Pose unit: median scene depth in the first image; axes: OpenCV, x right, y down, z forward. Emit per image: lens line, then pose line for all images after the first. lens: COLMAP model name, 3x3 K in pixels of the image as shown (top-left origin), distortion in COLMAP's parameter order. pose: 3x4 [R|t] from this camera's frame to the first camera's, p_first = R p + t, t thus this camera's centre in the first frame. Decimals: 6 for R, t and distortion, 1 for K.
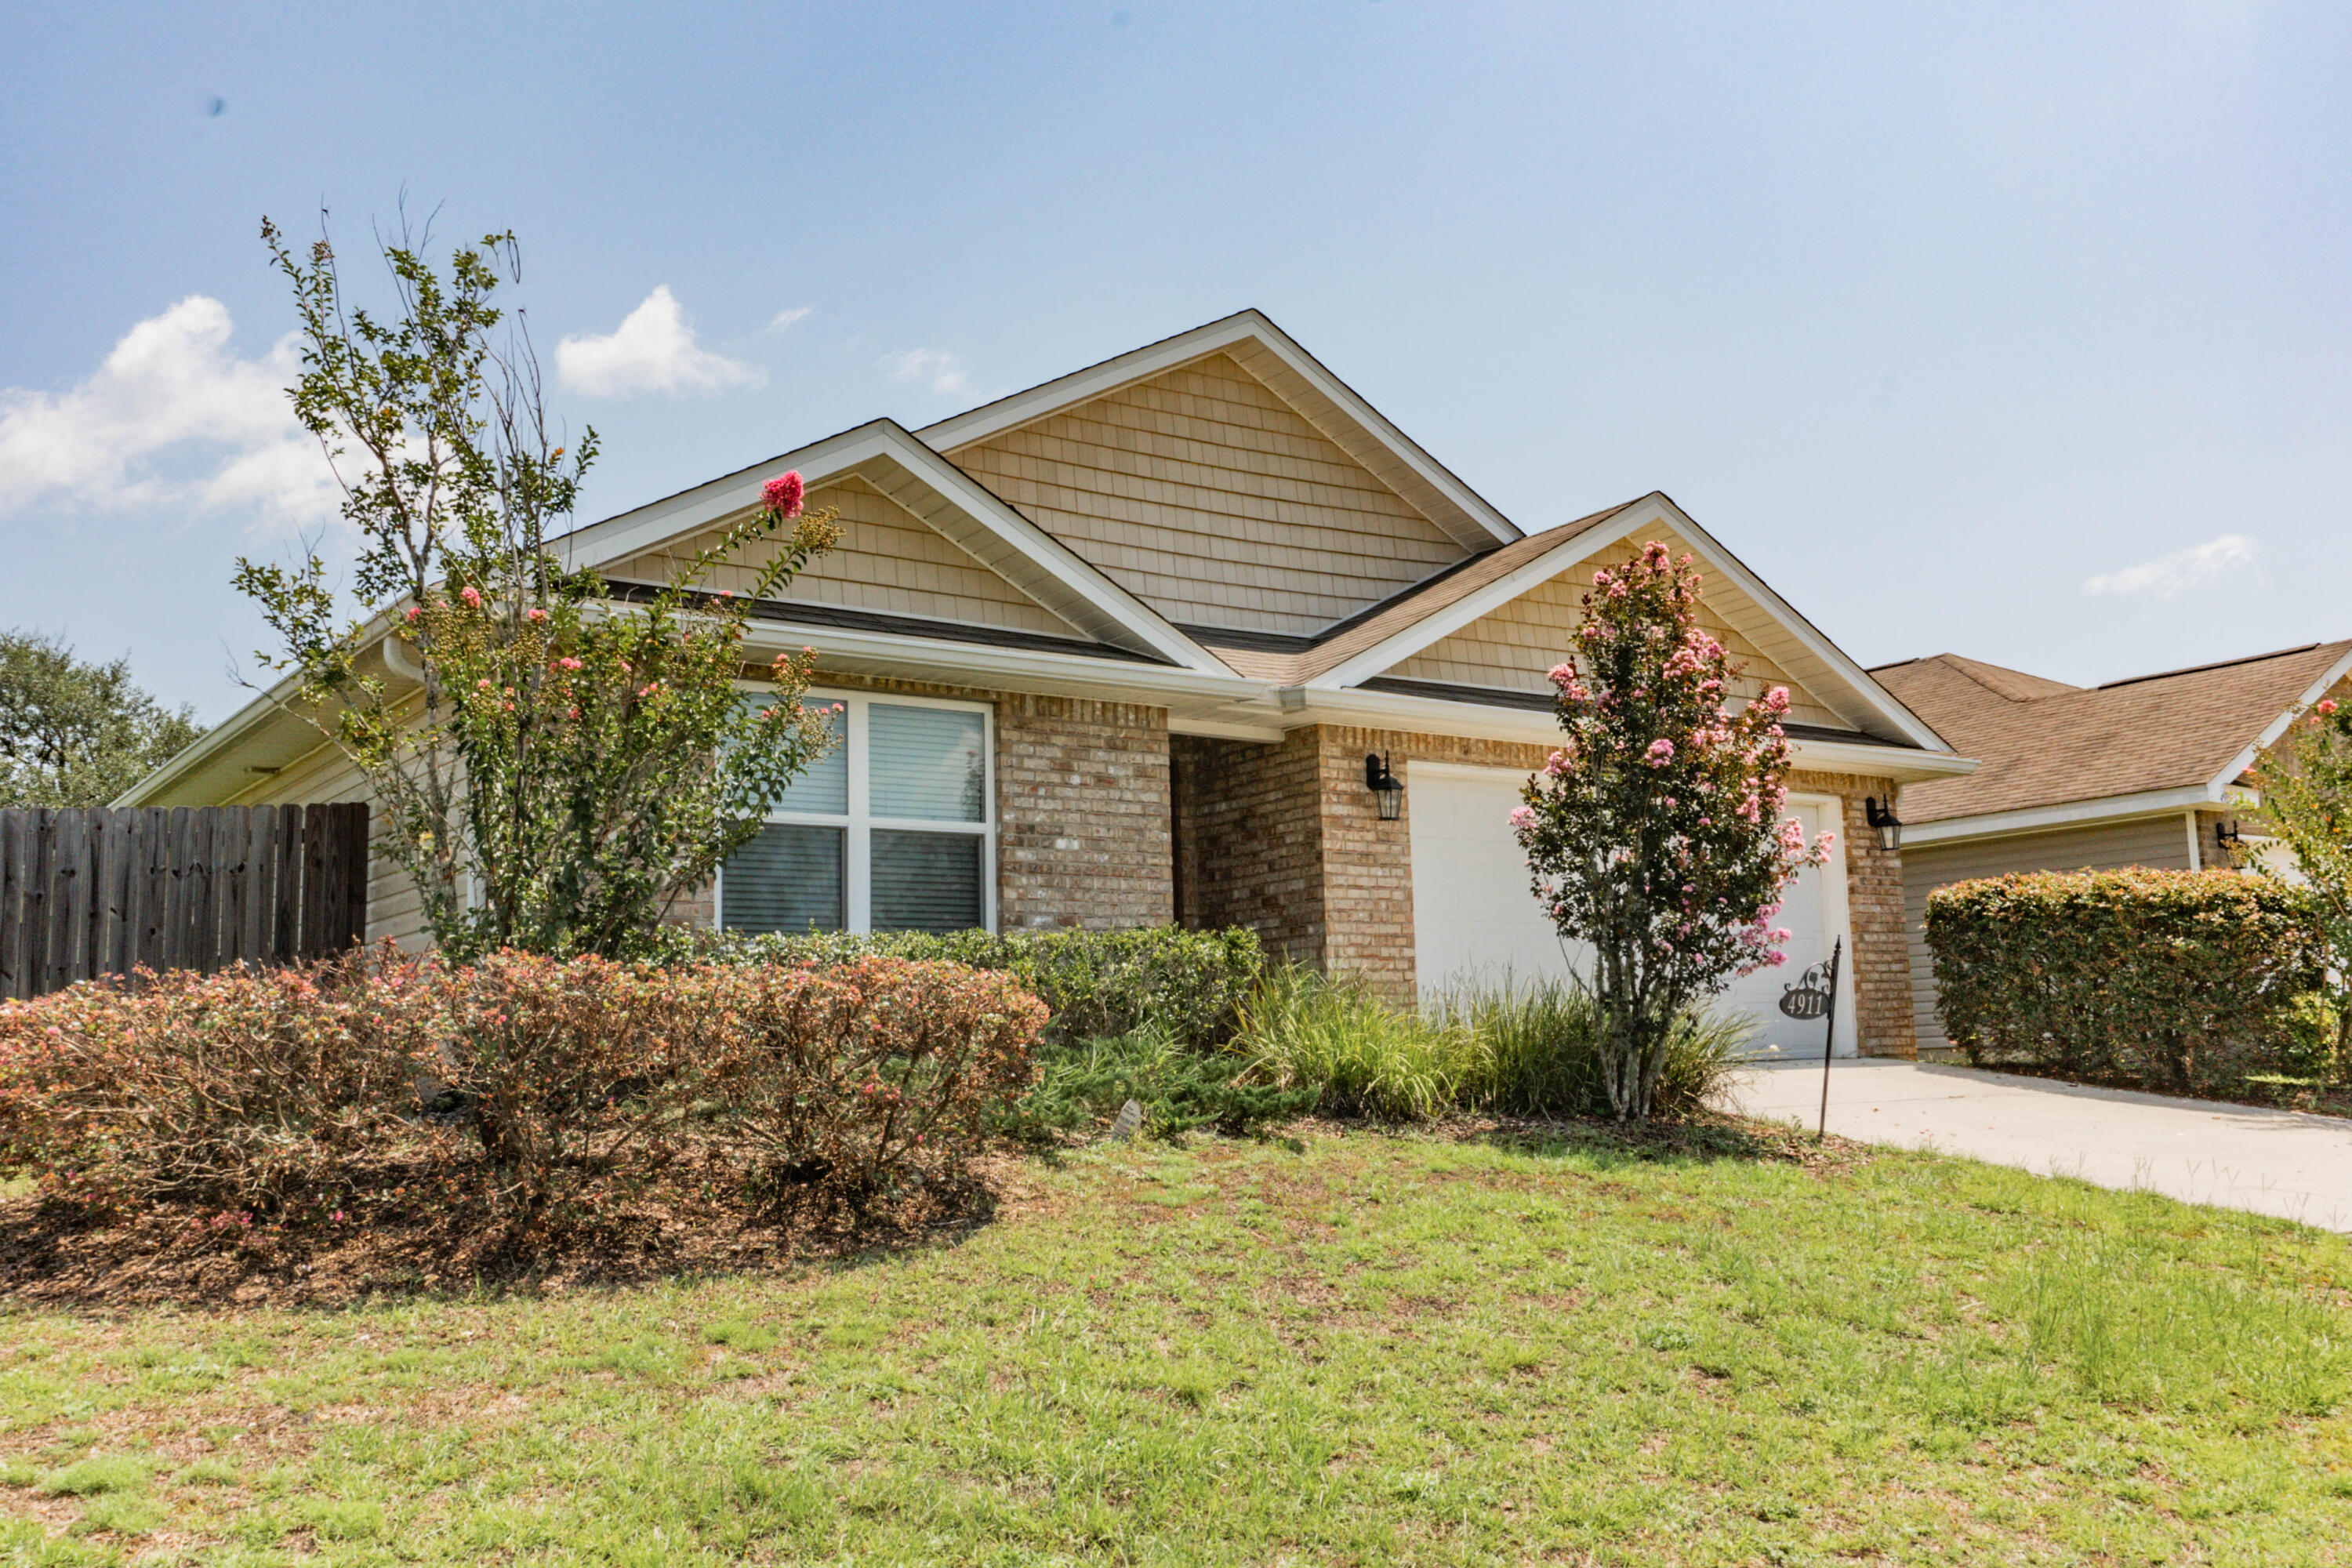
lens RADIAL K [[1980.7, 0, 1186.2], [0, 1980.7, 774.7], [0, 0, 1]] dist [-0.038955, 0.013594]
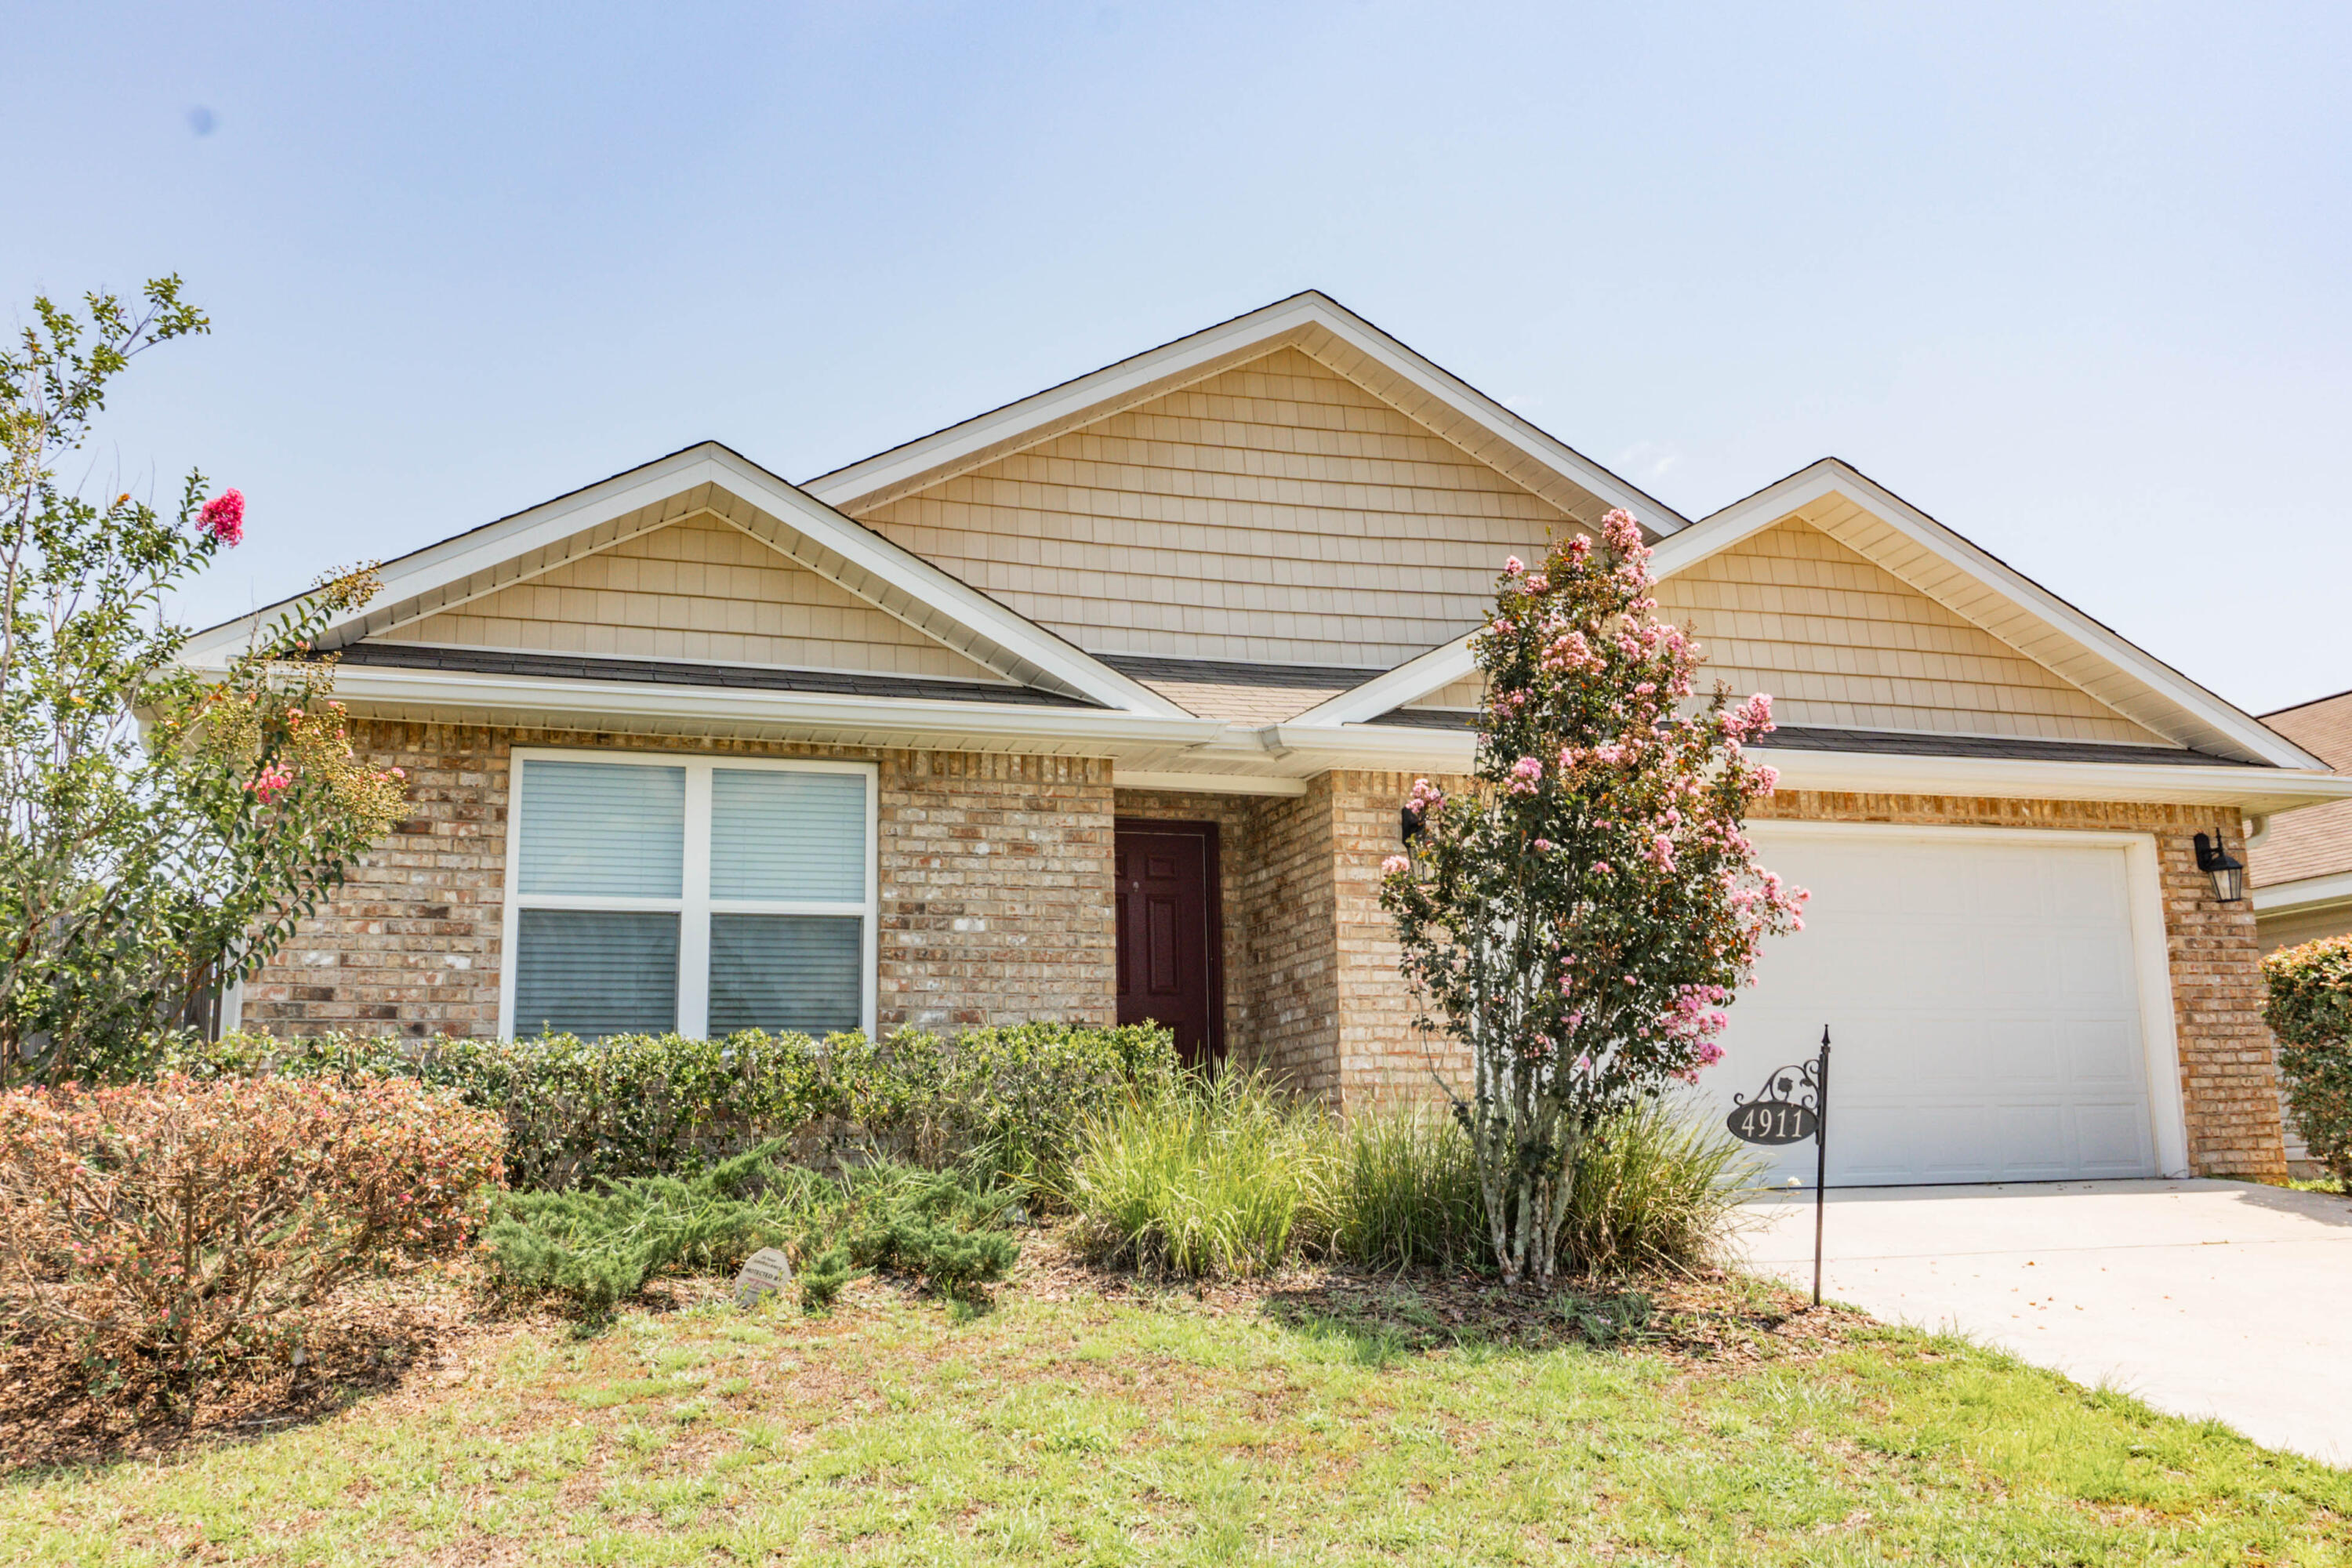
lens RADIAL K [[1980.7, 0, 1167.3], [0, 1980.7, 794.0], [0, 0, 1]] dist [-0.038955, 0.013594]
pose [[0.952183, -0.047817, -0.301763, 0.260545], [0.037483, 0.998498, -0.039948, 0.015225], [0.303220, 0.026727, 0.952546, 0.208087]]
